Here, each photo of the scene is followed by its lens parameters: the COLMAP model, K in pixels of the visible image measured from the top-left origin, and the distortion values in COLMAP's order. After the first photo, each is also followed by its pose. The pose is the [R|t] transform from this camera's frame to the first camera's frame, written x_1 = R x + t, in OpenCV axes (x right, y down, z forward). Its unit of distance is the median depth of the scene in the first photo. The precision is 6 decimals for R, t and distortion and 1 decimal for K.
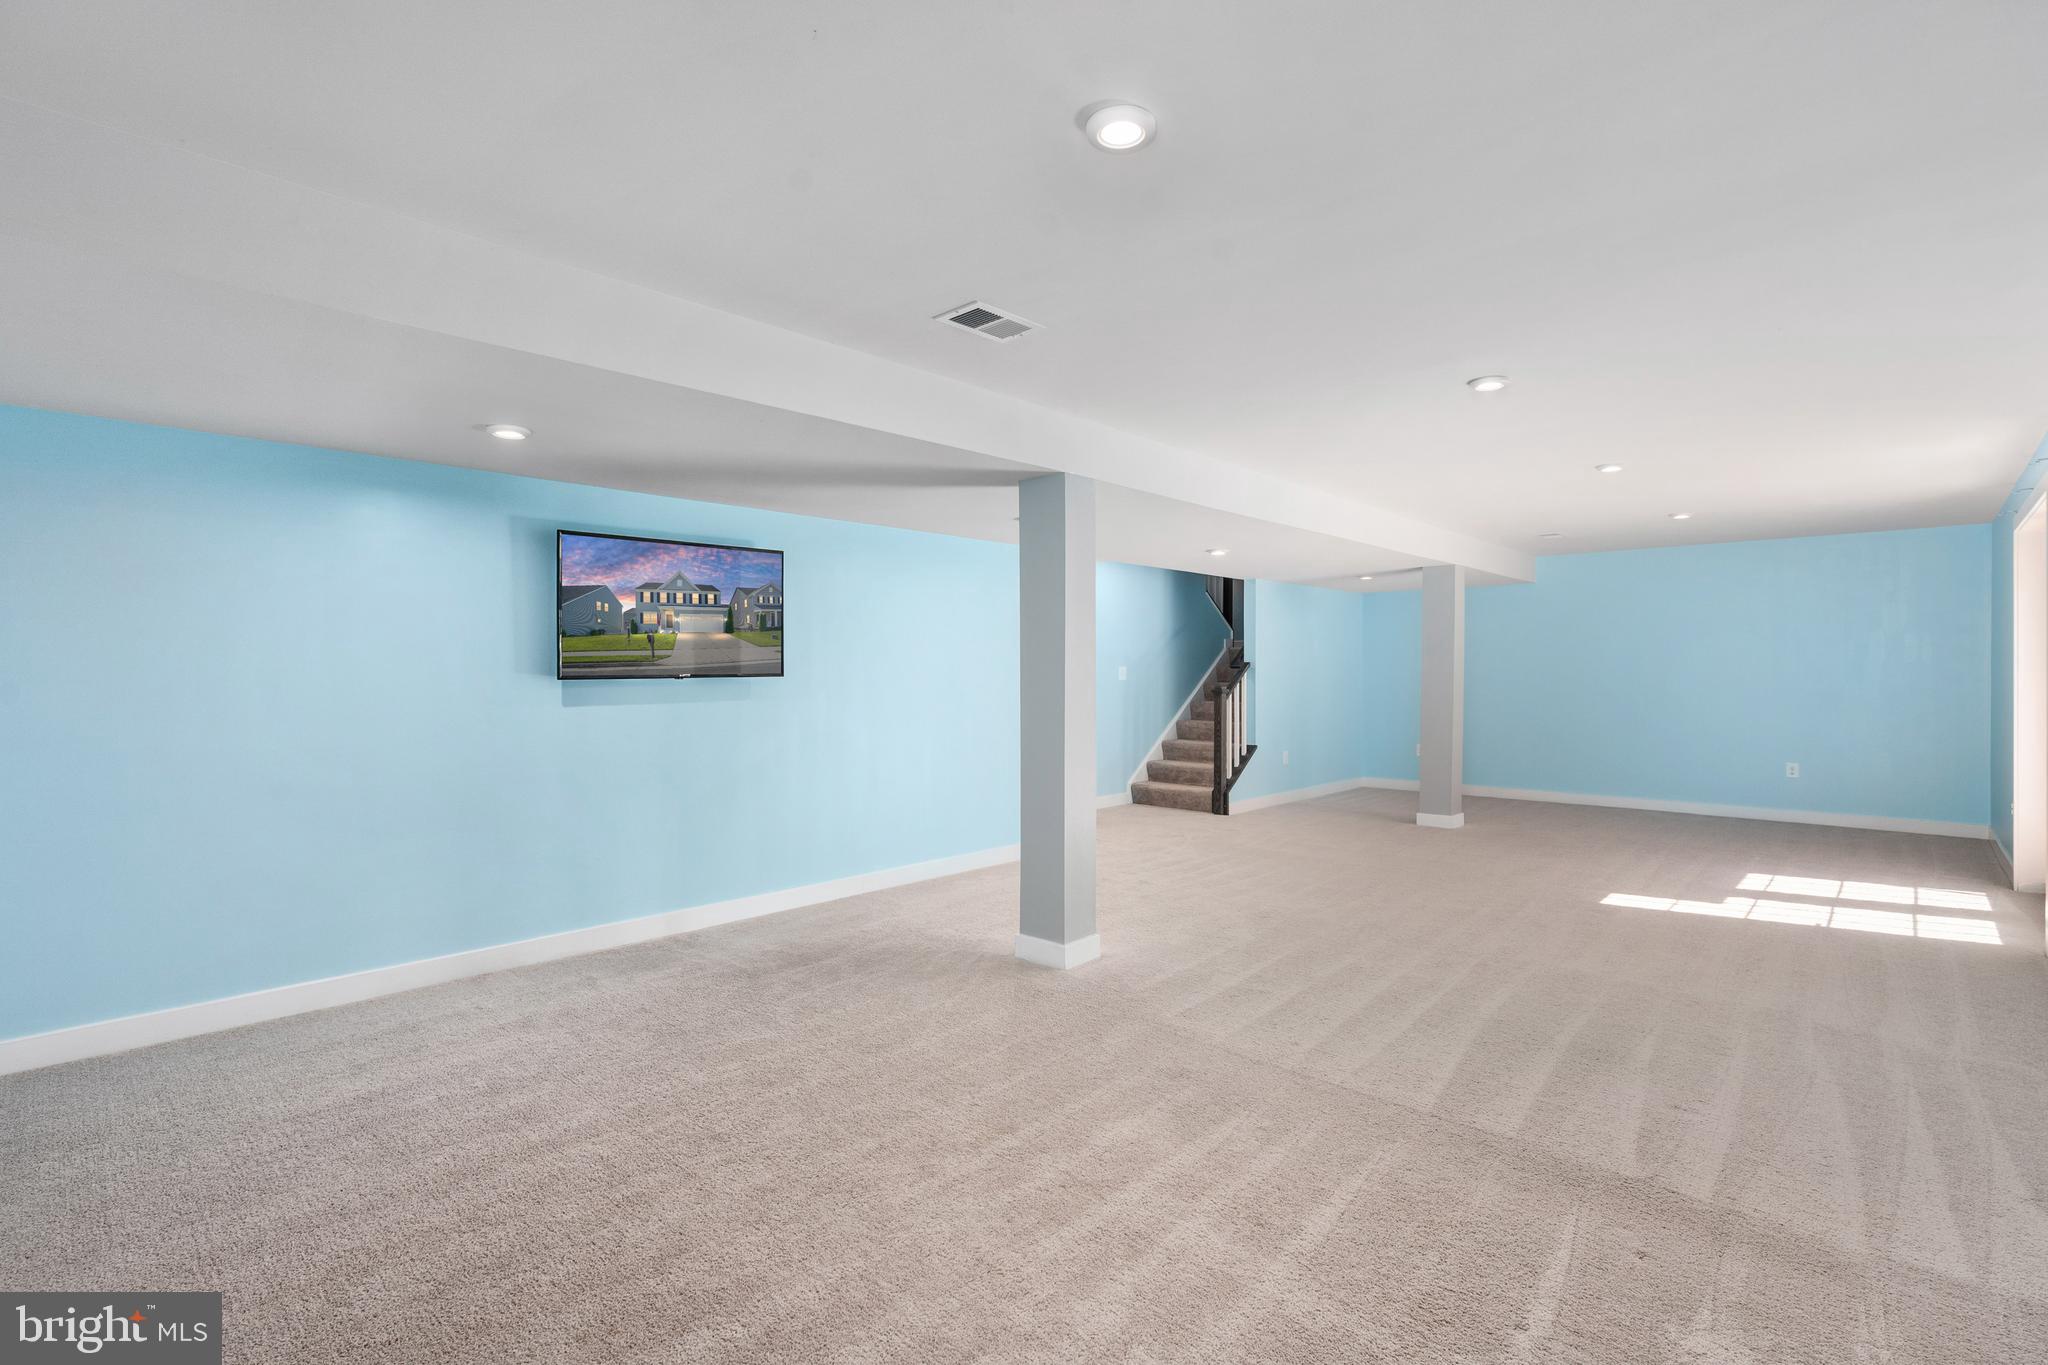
lens RADIAL K [[932.0, 0, 1024.0], [0, 932.0, 682.5], [0, 0, 1]] dist [-0.002750, 0.000411]
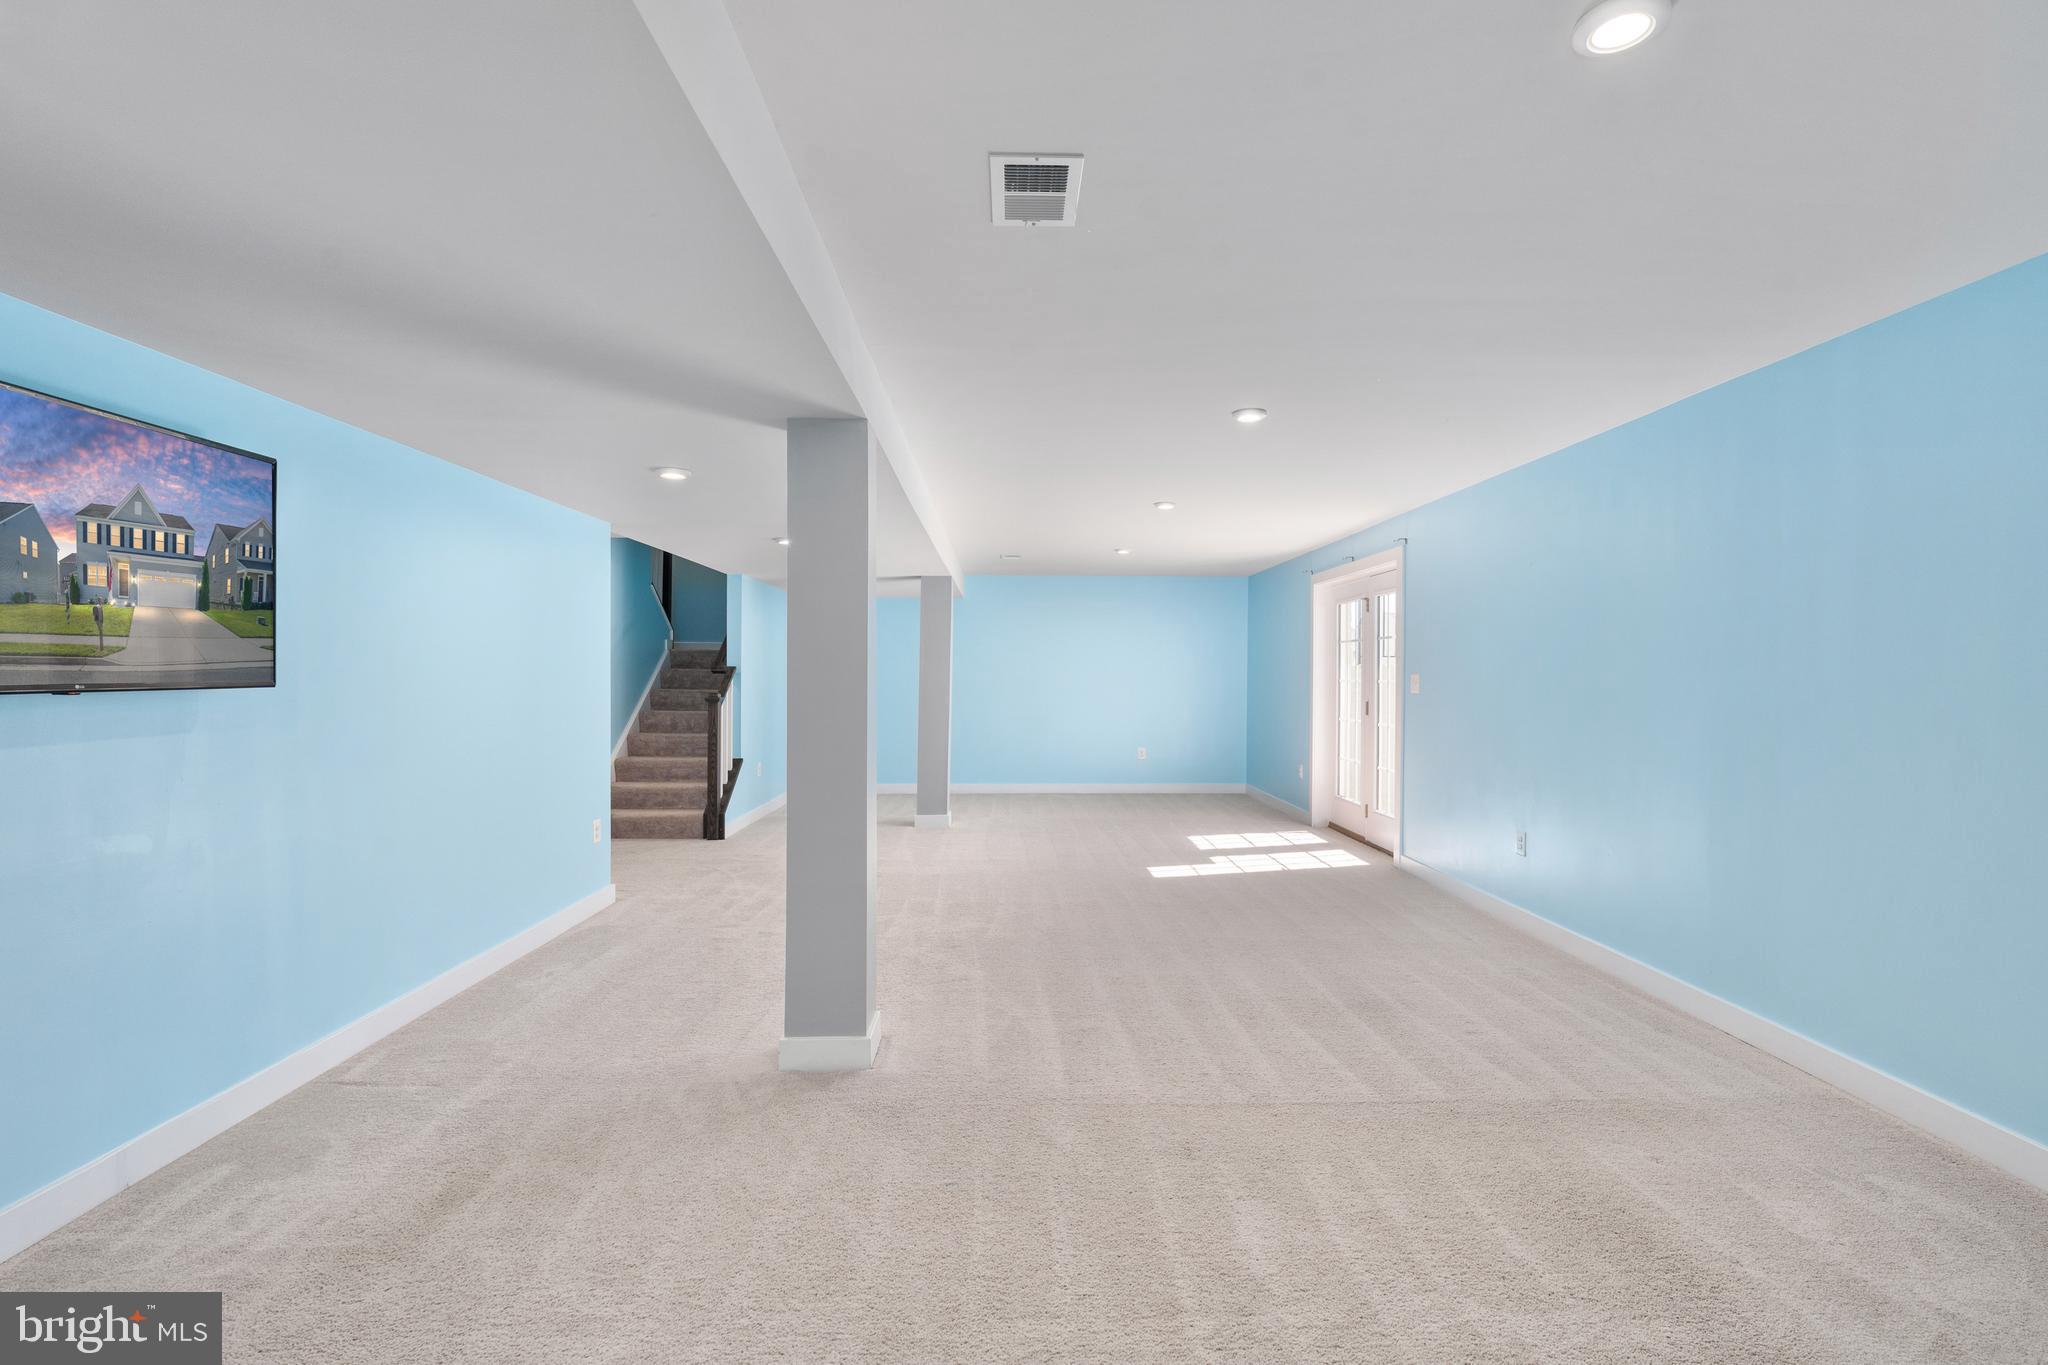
lens RADIAL K [[920.5, 0, 1024.0], [0, 920.5, 682.5], [0, 0, 1]] dist [-0.003621, -0.000082]
pose [[0.714929, -0.005698, 0.699174, -0.347444], [0.006892, 0.999976, 0.001103, -0.010516], [-0.699163, 0.004030, 0.714951, 0.318323]]
